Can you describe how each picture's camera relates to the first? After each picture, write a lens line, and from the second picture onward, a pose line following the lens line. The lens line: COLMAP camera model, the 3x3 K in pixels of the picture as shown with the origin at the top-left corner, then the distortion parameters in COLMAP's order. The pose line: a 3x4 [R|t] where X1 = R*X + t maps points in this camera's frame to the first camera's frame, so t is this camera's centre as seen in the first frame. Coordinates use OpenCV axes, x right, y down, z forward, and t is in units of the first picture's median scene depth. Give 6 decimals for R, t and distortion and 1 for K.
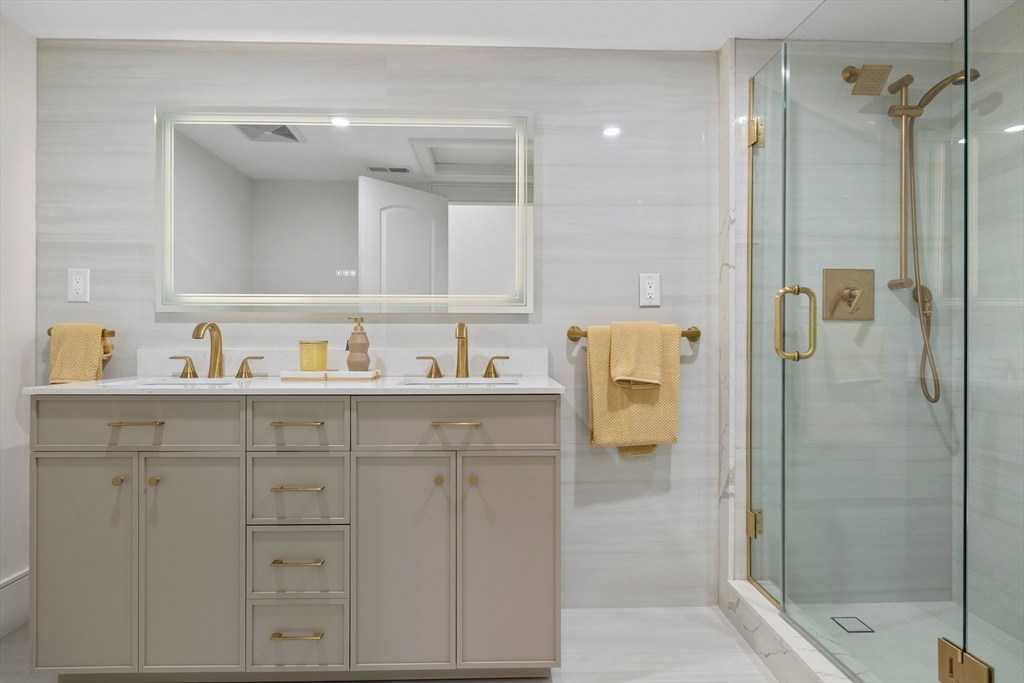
lens RADIAL K [[530.6, 0, 512.0], [0, 530.6, 341.5], [0, 0, 1]] dist [-0.000019, 0.000006]
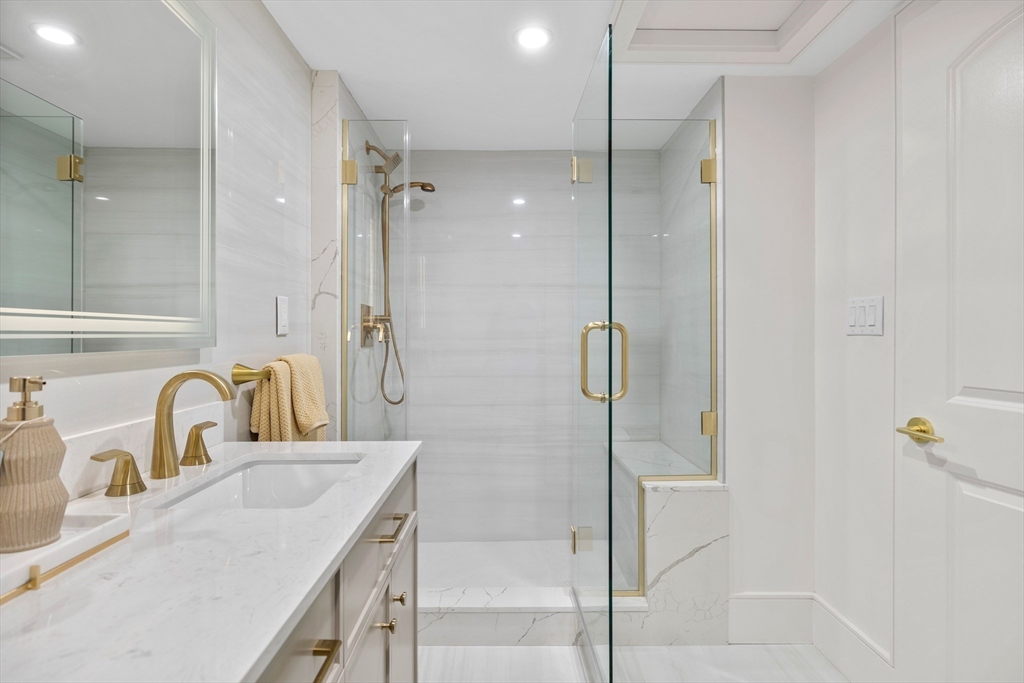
lens RADIAL K [[530.6, 0, 512.0], [0, 530.6, 341.5], [0, 0, 1]] dist [-0.000019, 0.000006]
pose [[0.014861, -0.015013, 0.999777, -0.601229], [0.001162, 0.999887, 0.014997, -0.071466], [-0.999889, 0.000938, 0.014876, 0.657343]]
